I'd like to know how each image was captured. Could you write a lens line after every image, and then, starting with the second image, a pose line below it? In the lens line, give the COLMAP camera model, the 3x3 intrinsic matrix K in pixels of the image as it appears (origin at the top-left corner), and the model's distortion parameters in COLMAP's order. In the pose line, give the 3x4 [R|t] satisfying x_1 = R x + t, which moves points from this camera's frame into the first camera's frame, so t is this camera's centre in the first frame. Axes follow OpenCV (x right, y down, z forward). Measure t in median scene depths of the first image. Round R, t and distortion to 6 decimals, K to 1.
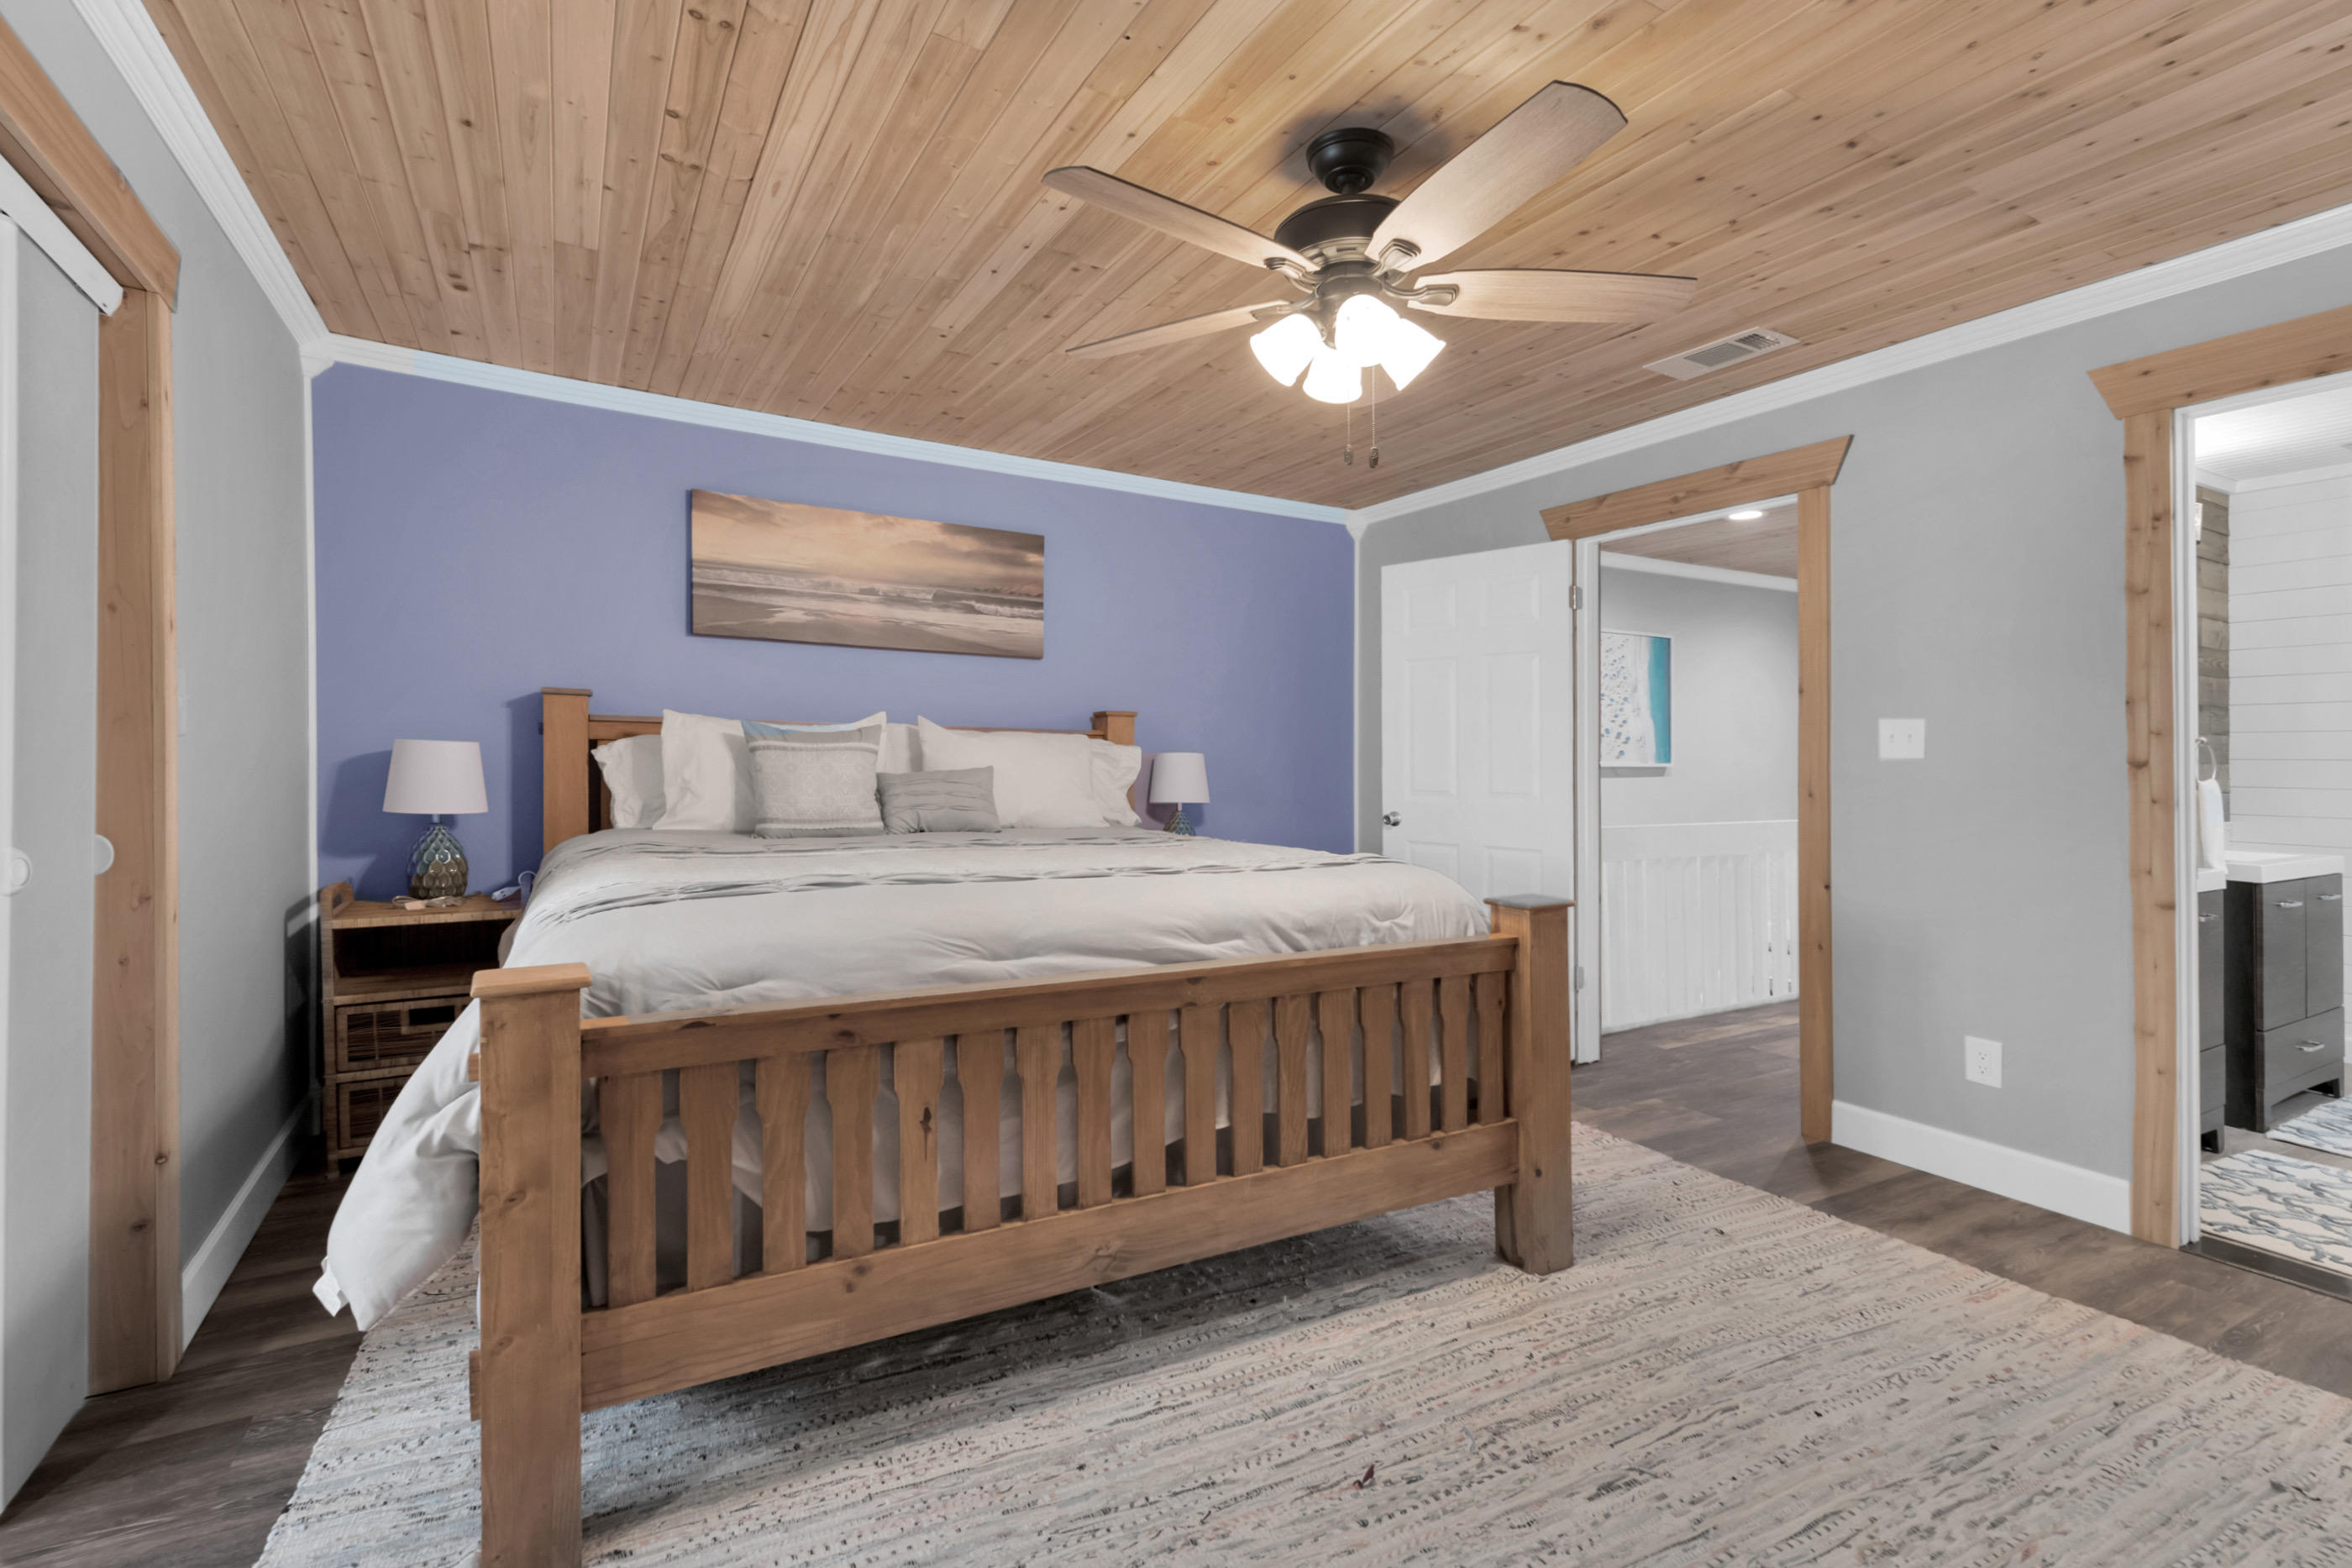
lens RADIAL K [[977.1, 0, 1168.3], [0, 977.1, 772.8], [0, 0, 1]] dist [0.001606, -0.004529]
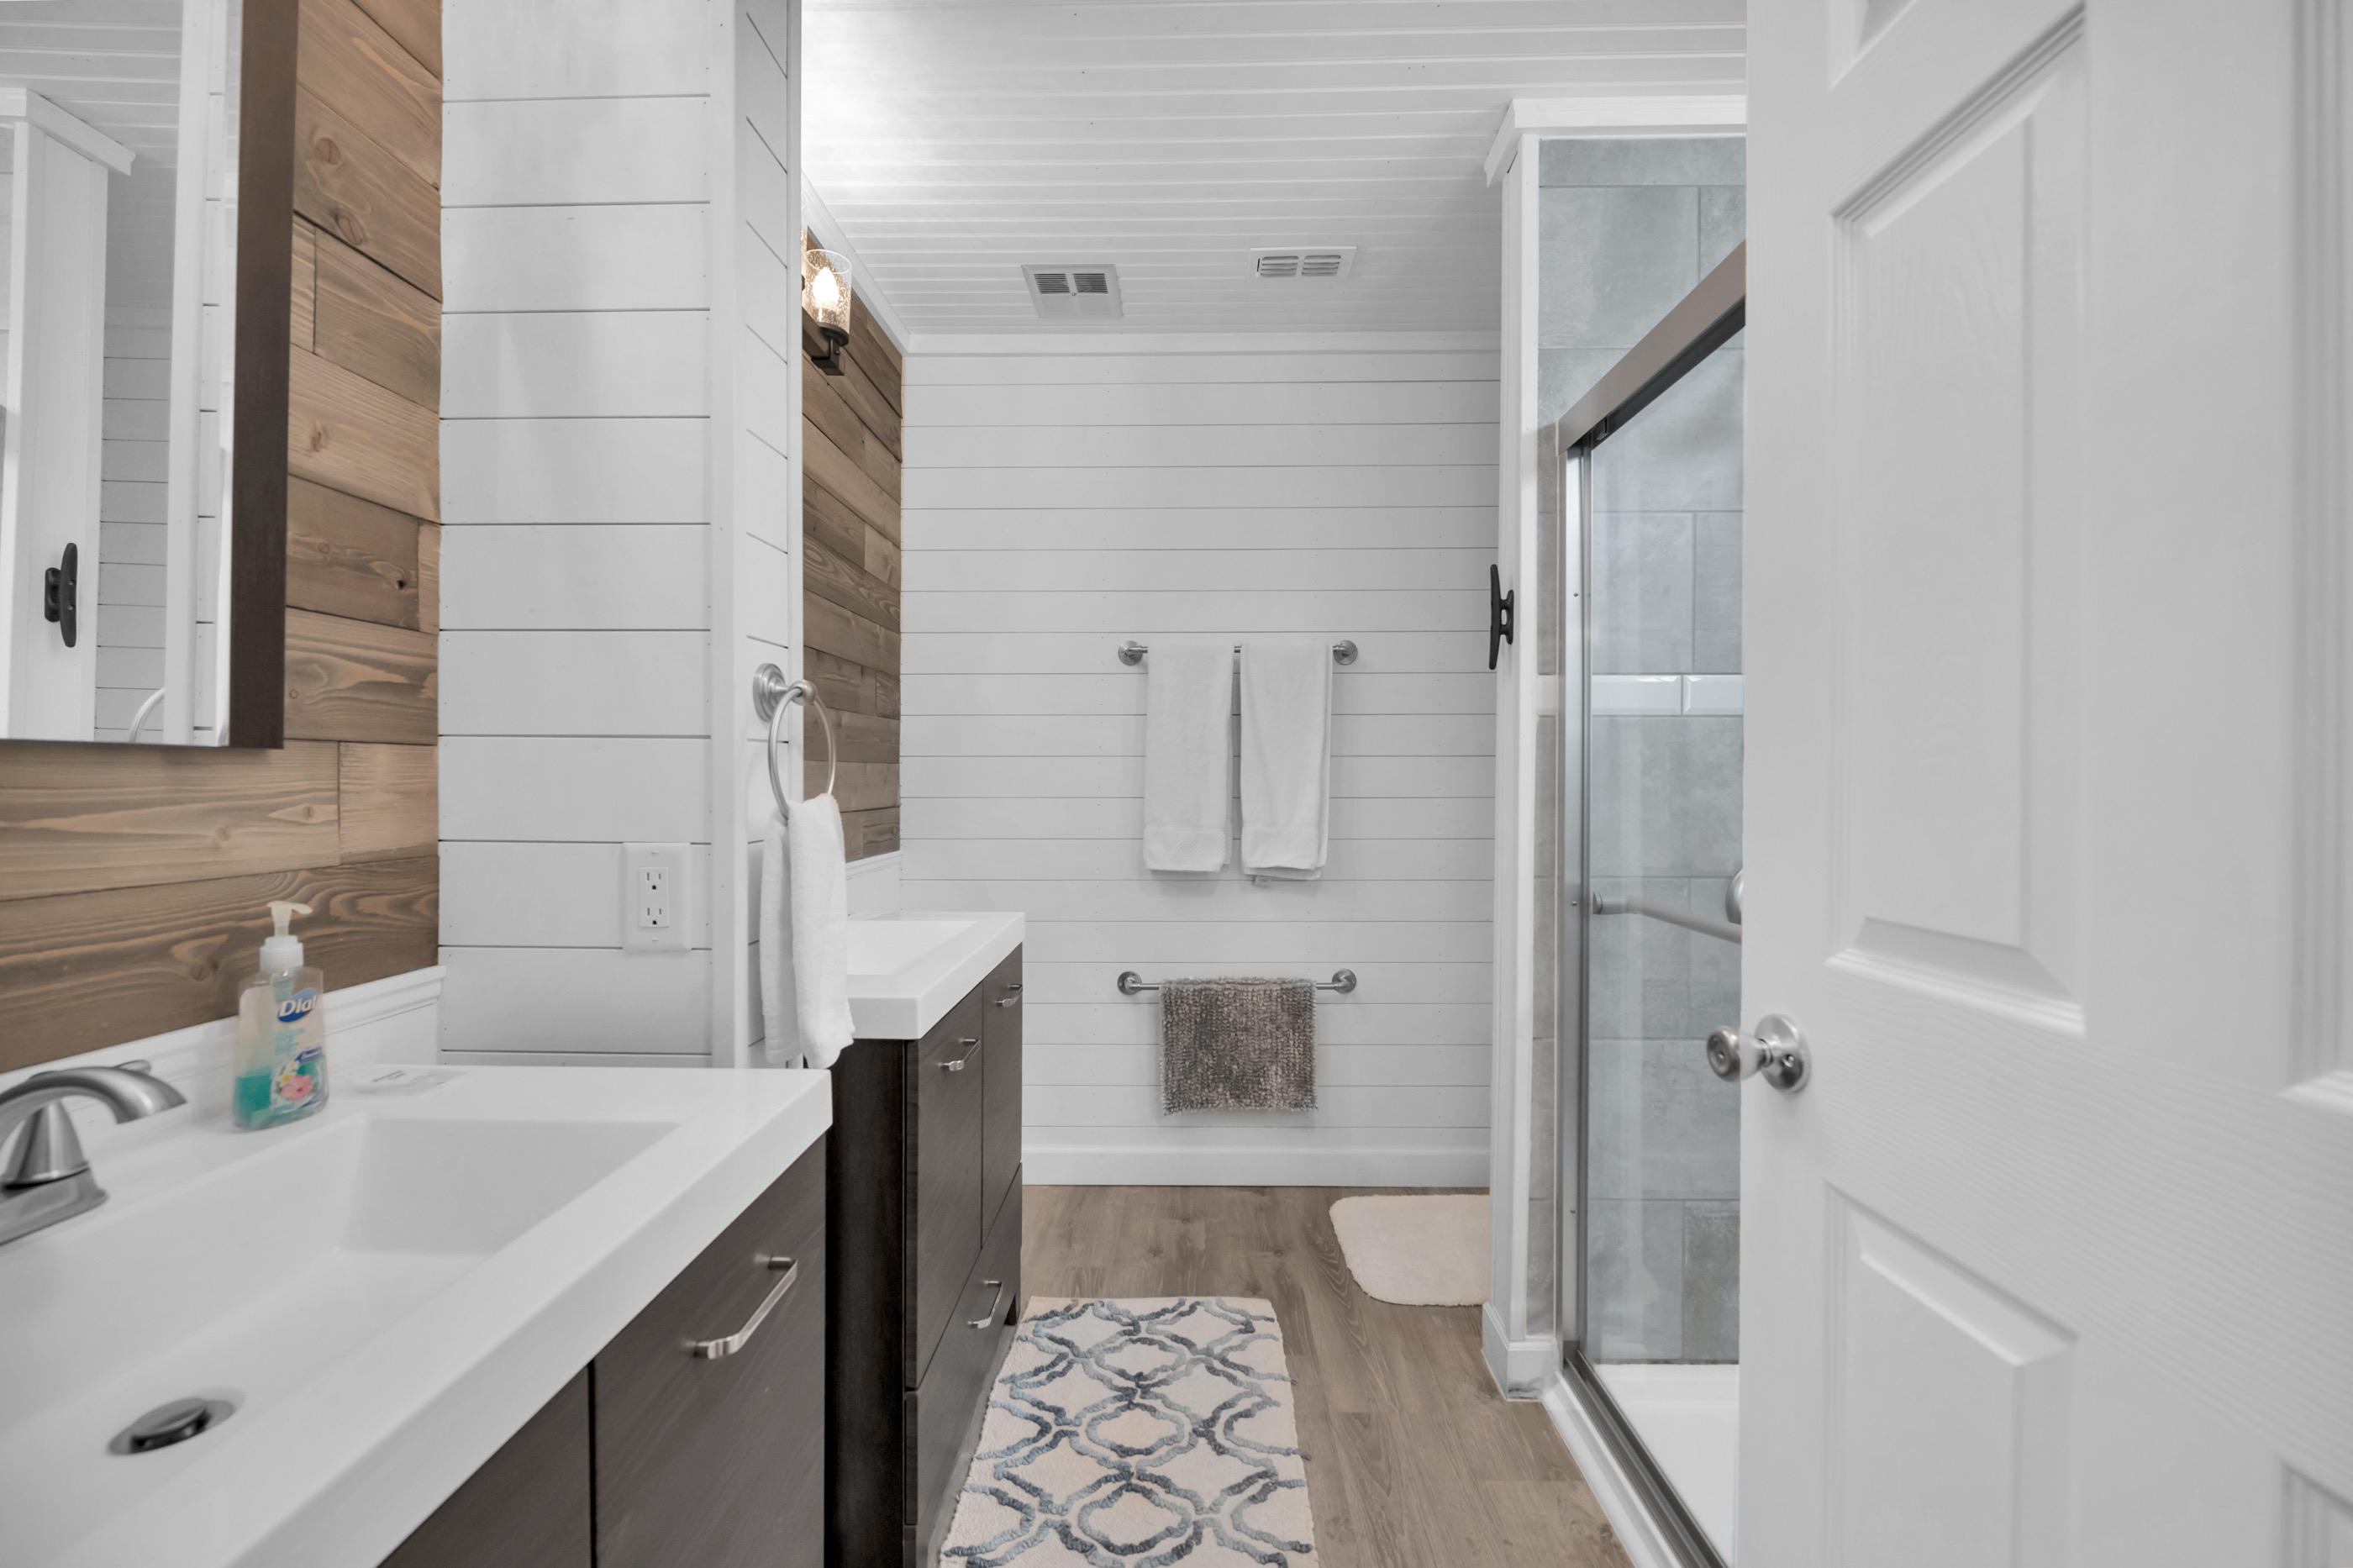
lens RADIAL K [[977.6, 0, 1168.8], [0, 977.6, 772.8], [0, 0, 1]] dist [0.001606, -0.004529]
pose [[0.487846, 0.000047, 0.872930, 0.721869], [-0.001273, 0.999999, 0.000658, -0.003585], [-0.872929, -0.001432, 0.487845, 0.621999]]
